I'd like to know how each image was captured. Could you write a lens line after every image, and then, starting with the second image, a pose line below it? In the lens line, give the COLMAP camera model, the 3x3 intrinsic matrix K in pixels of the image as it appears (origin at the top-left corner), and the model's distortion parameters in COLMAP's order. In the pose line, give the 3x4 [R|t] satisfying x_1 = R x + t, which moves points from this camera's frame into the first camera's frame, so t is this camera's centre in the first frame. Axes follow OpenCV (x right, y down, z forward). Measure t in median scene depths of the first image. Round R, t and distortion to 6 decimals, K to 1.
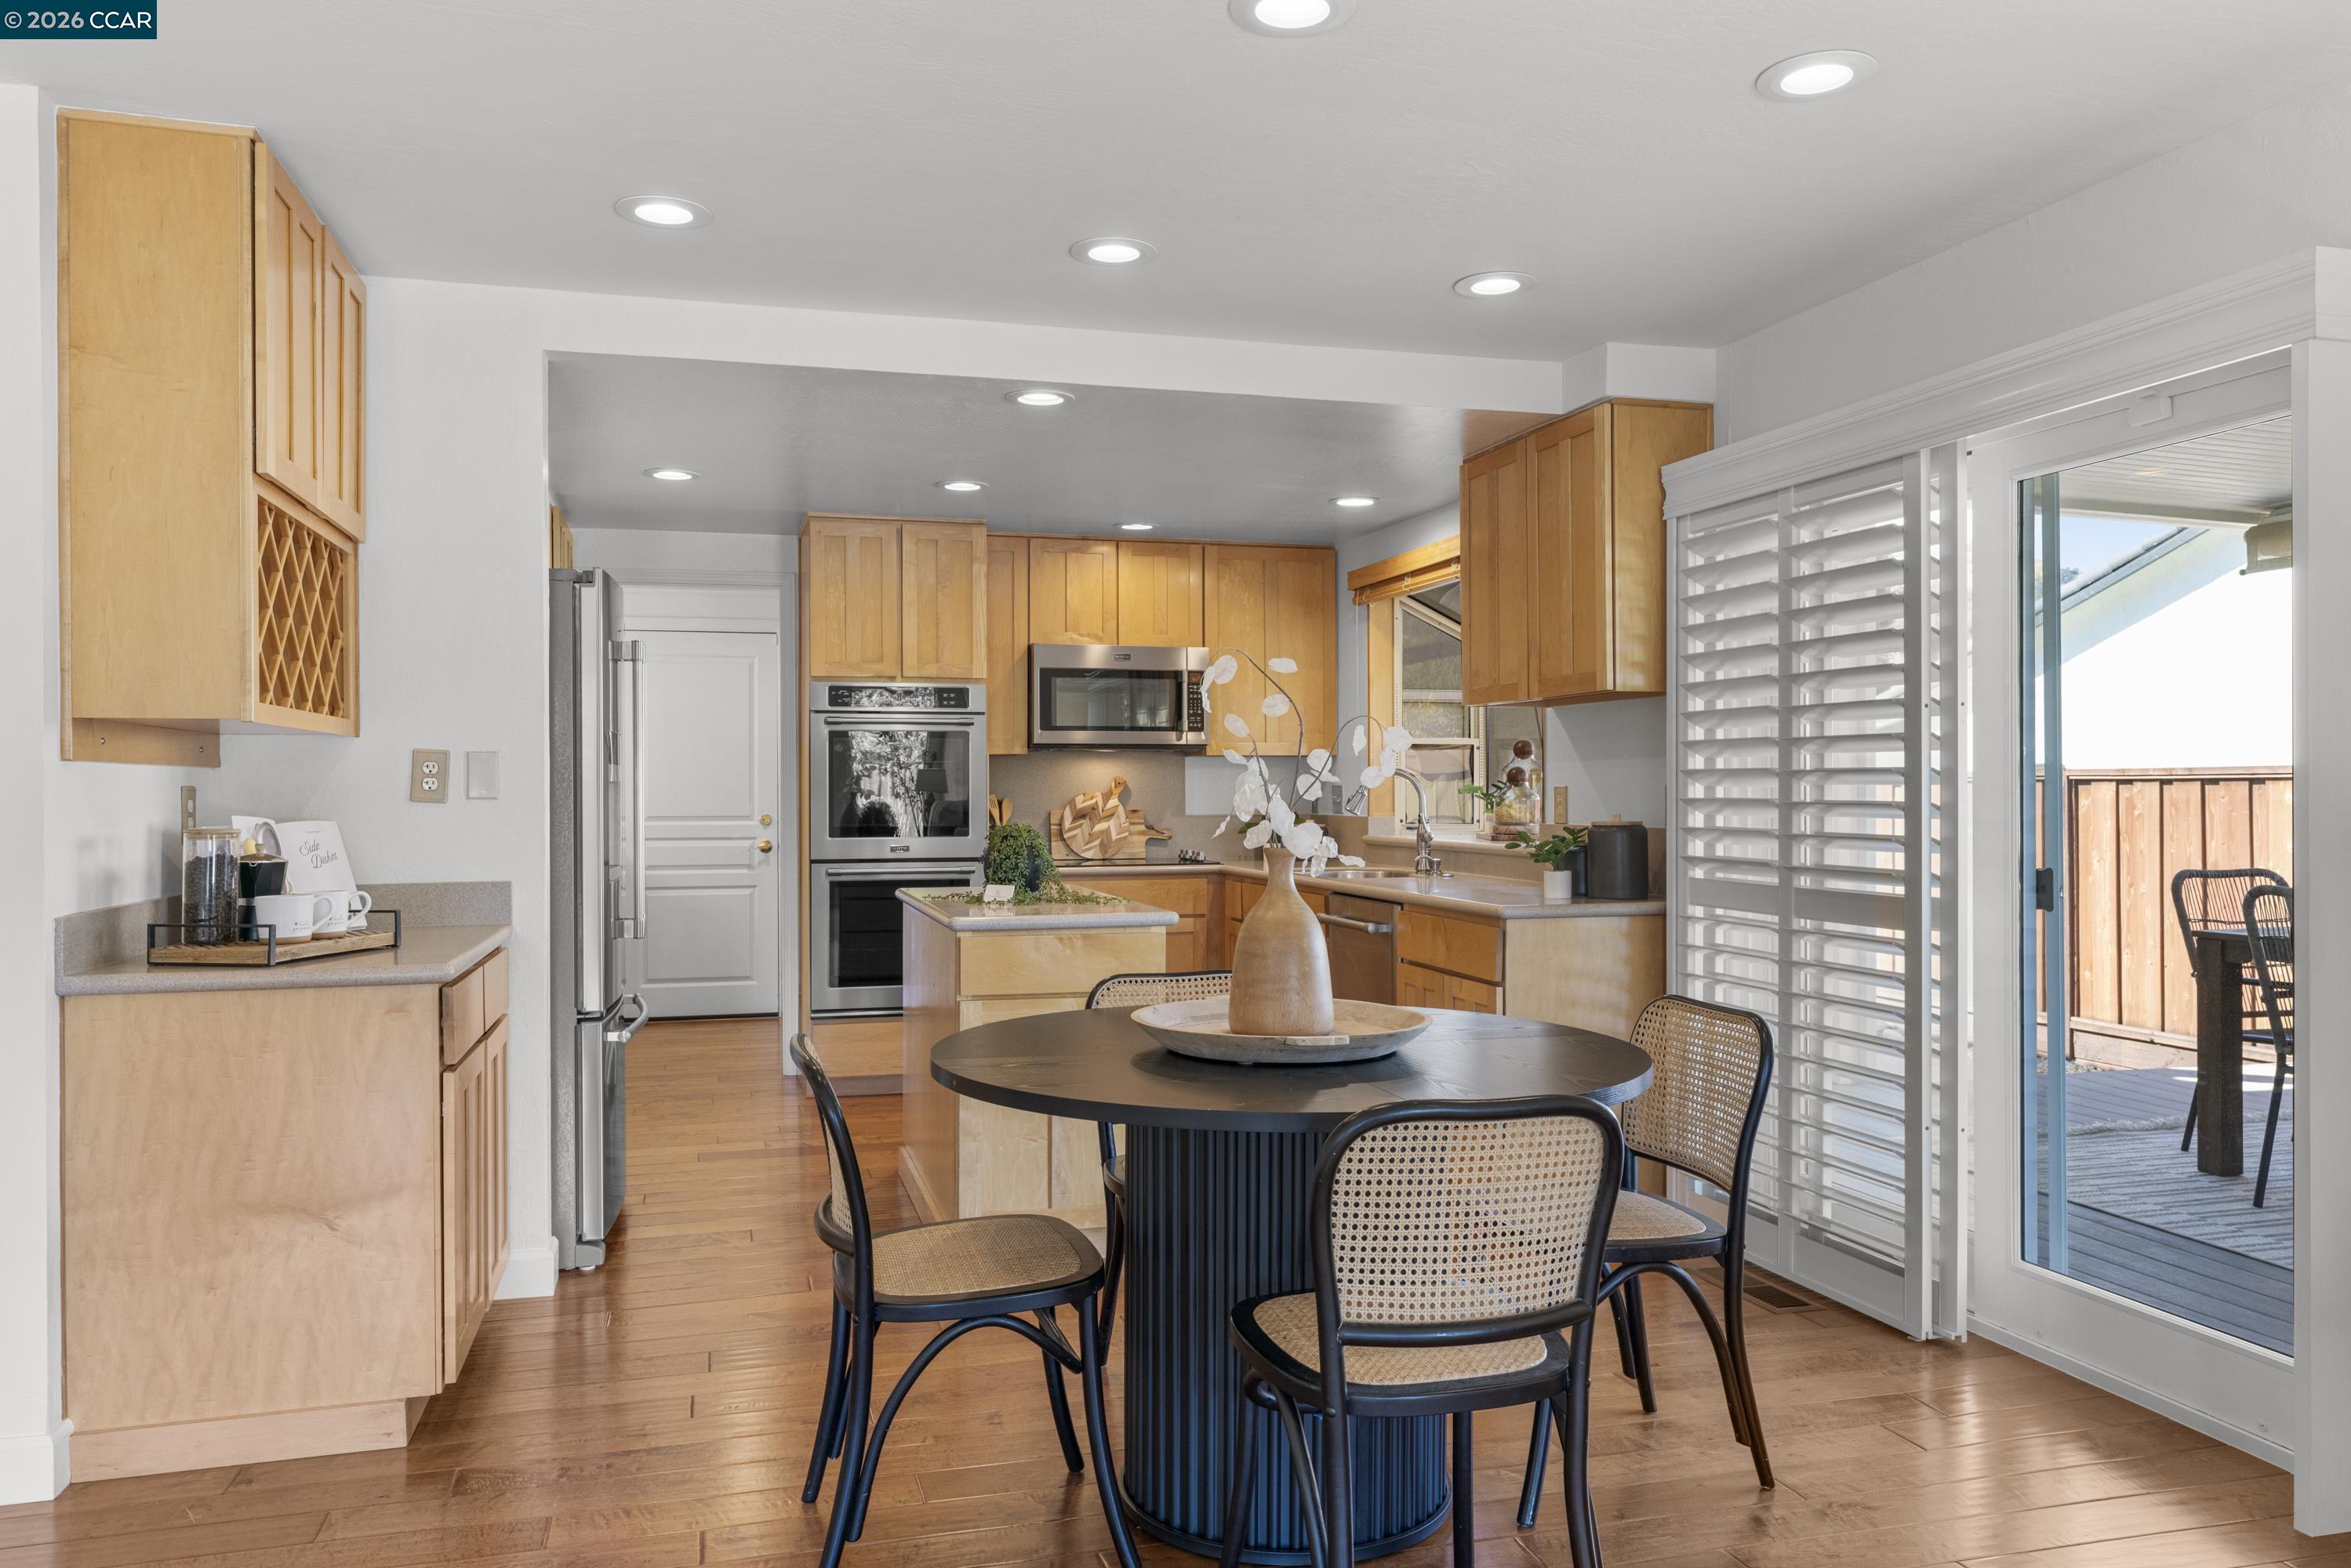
lens RADIAL K [[1684.8, 0, 1175.6], [0, 1684.8, 785.5], [0, 0, 1]] dist [0.008316, 0.001605]
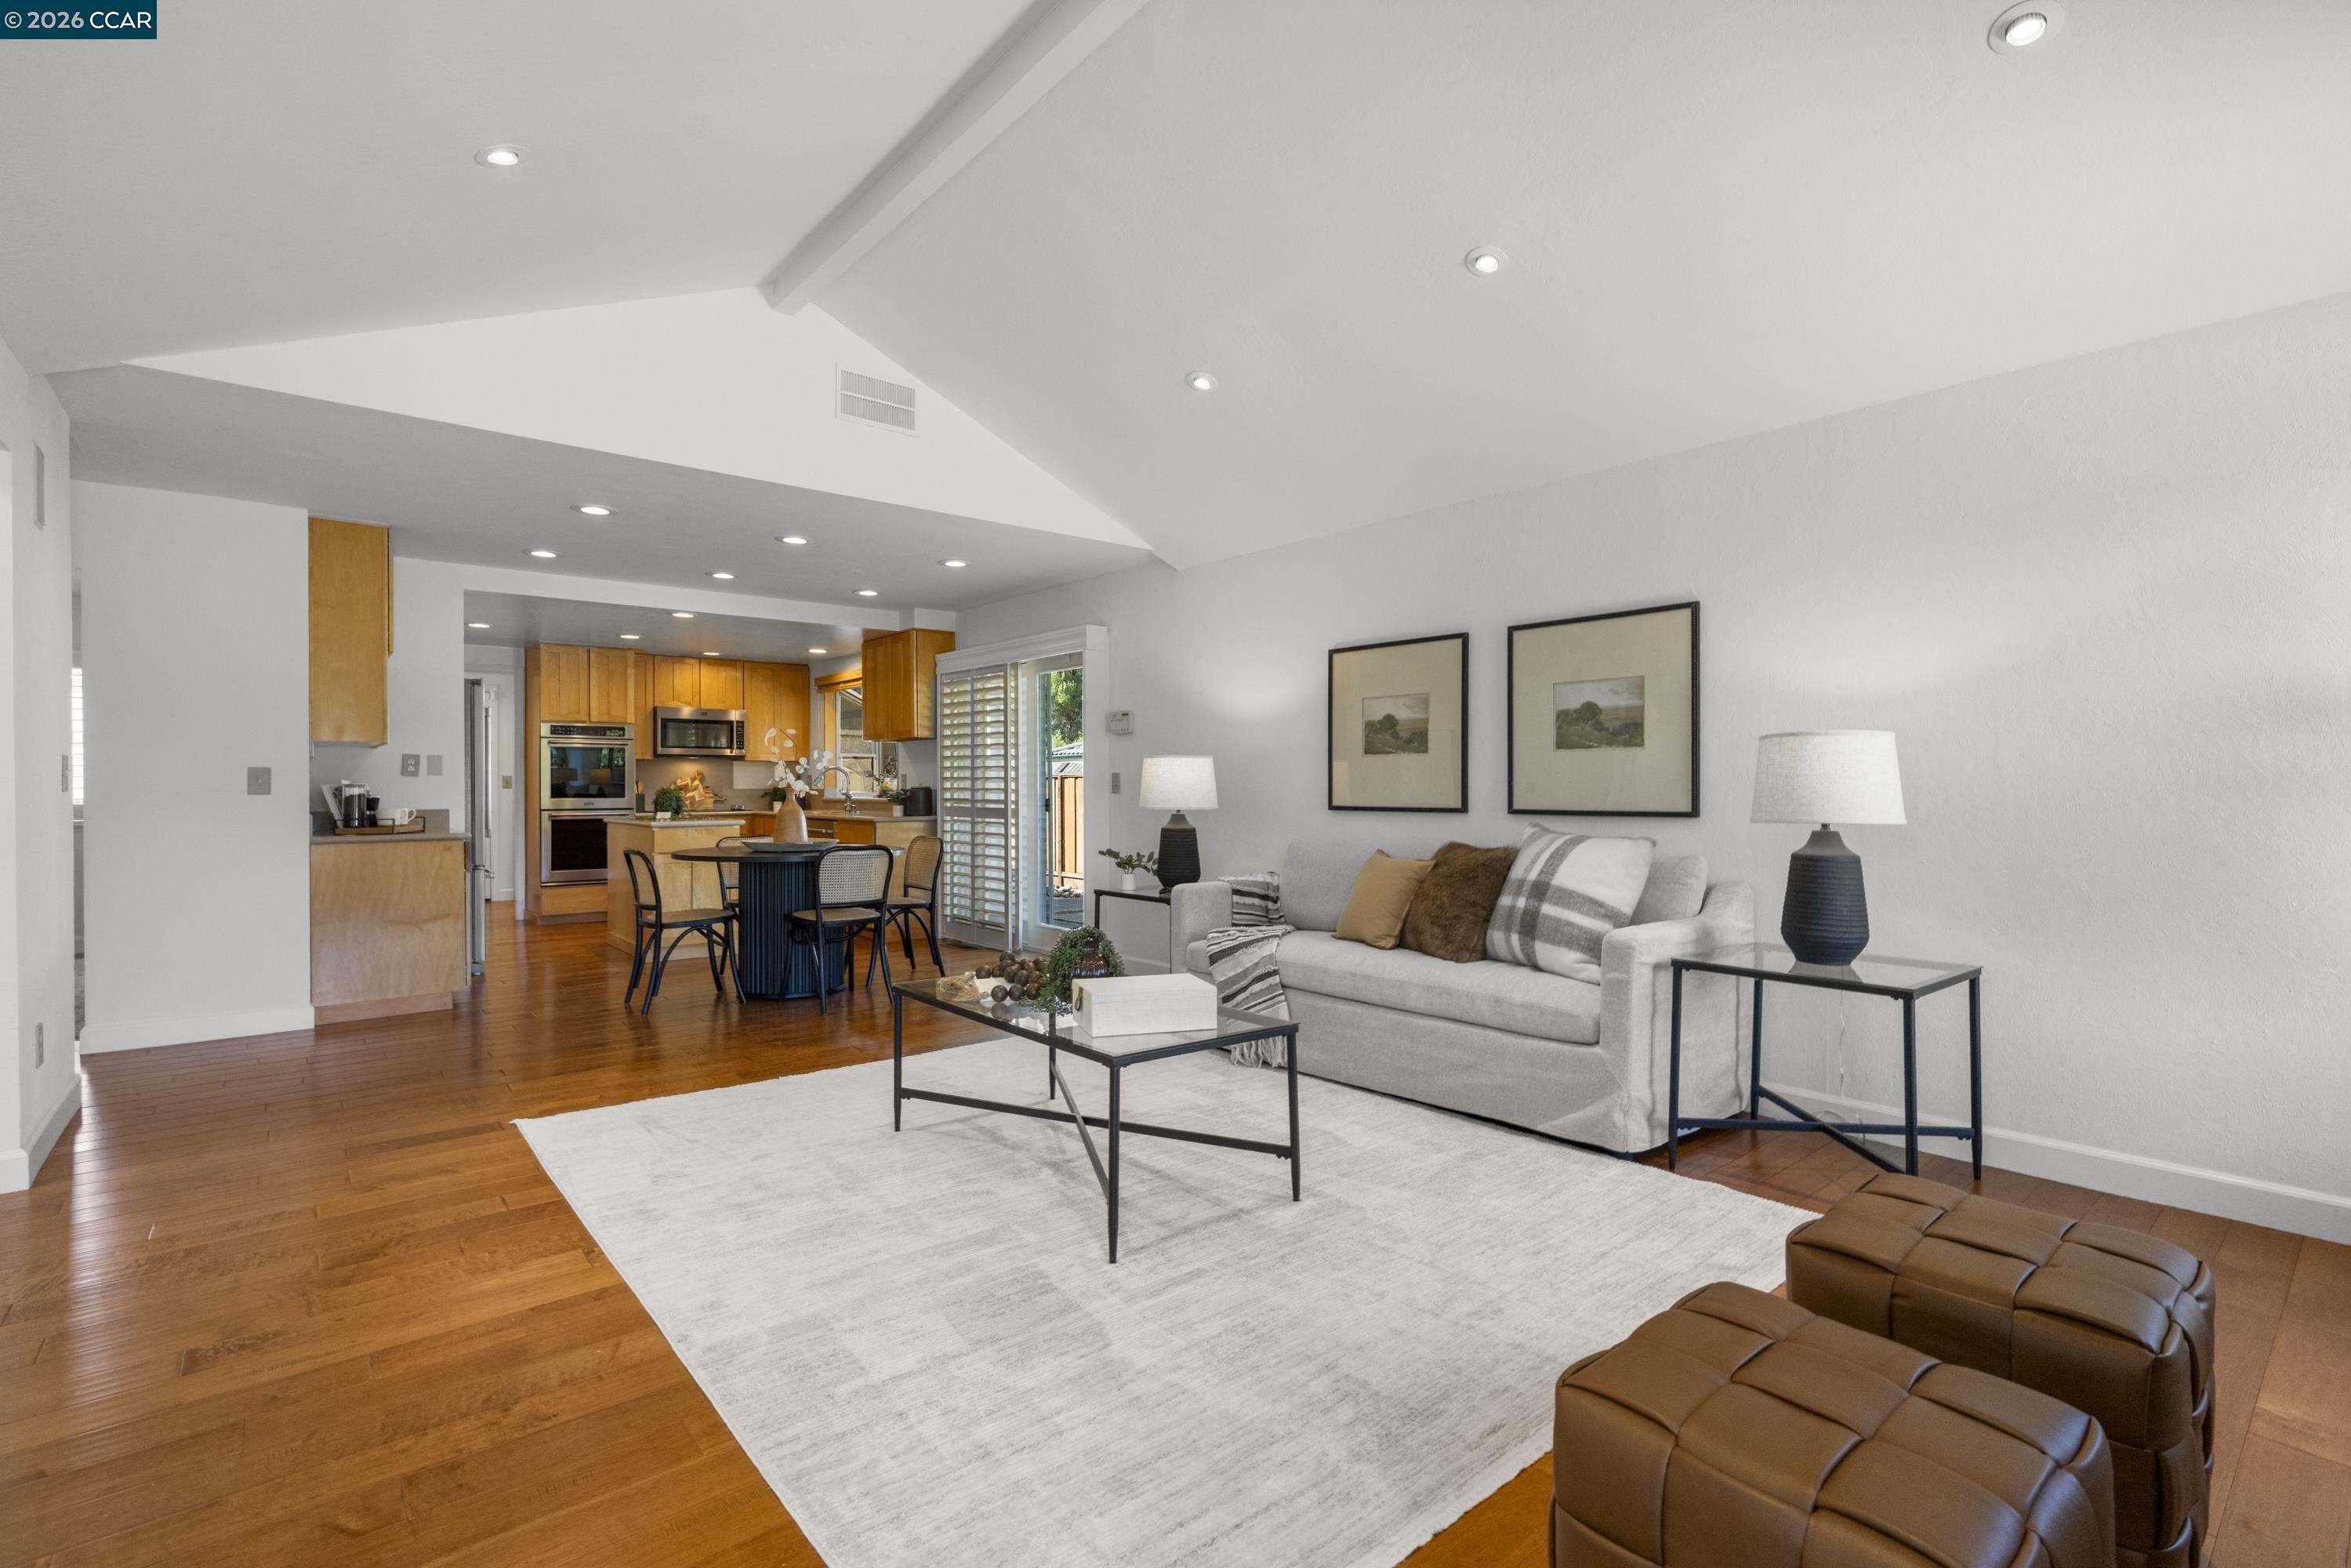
lens RADIAL K [[1059.4, 0, 1176.2], [0, 1059.4, 786.5], [0, 0, 1]] dist [0.003805, 0.000338]
pose [[0.909648, -0.001380, 0.415378, -0.067926], [-0.000235, 0.999993, 0.003835, 0.015985], [-0.415380, -0.003586, 0.909641, -0.720163]]
